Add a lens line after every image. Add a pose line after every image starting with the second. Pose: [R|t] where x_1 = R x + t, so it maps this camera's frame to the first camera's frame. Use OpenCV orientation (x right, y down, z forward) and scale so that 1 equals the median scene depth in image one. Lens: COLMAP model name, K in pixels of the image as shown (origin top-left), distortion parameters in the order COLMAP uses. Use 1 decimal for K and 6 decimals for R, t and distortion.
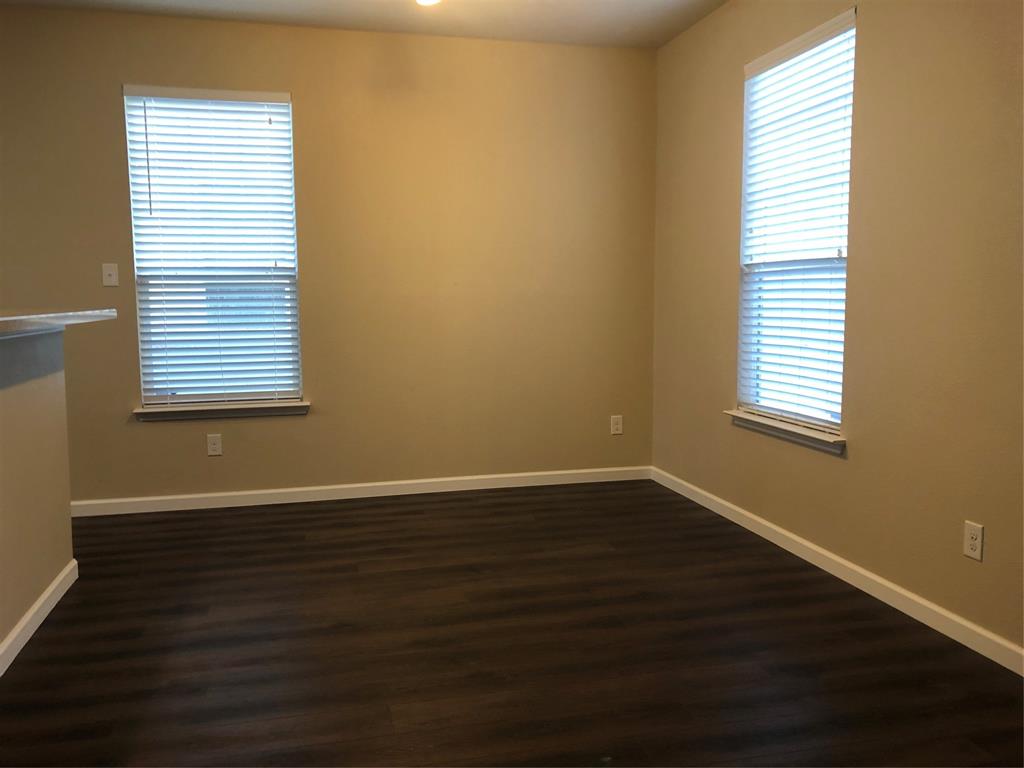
lens RADIAL K [[845.4, 0, 507.2], [0, 845.4, 391.0], [0, 0, 1]] dist [0.081808, -0.186820]
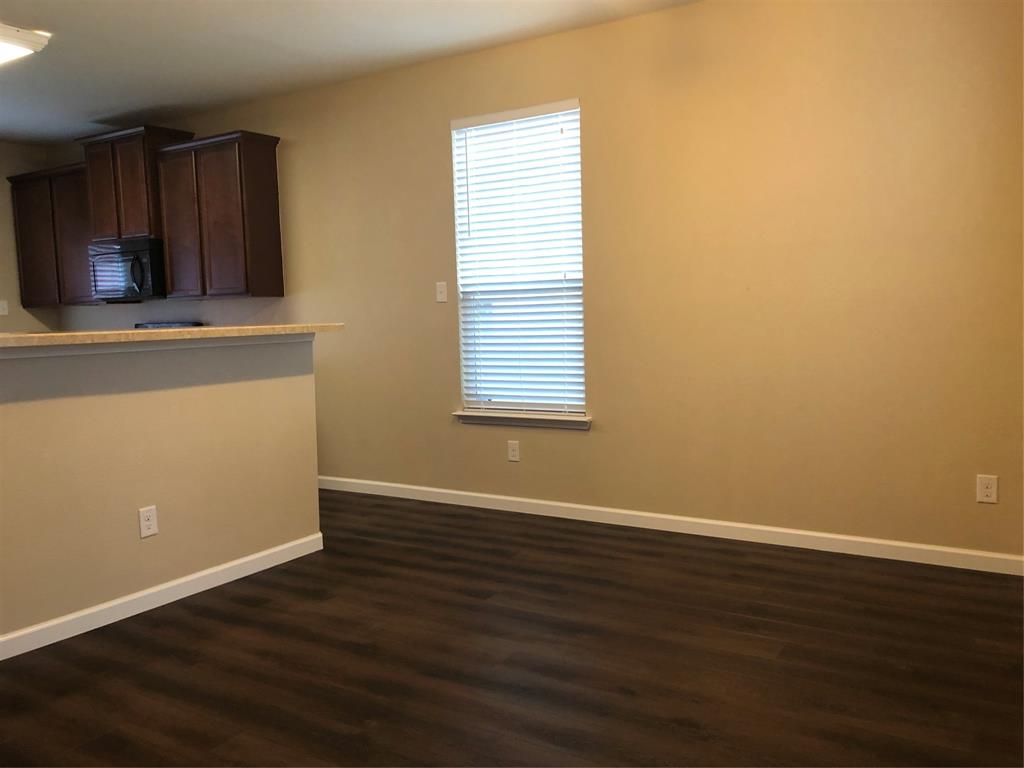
lens RADIAL K [[845.4, 0, 507.2], [0, 845.4, 391.0], [0, 0, 1]] dist [0.081808, -0.186820]
pose [[0.681485, 0.058036, -0.729527, 0.417489], [-0.060333, 0.997913, 0.023027, -0.035178], [0.729341, 0.028322, 0.683564, 0.291854]]
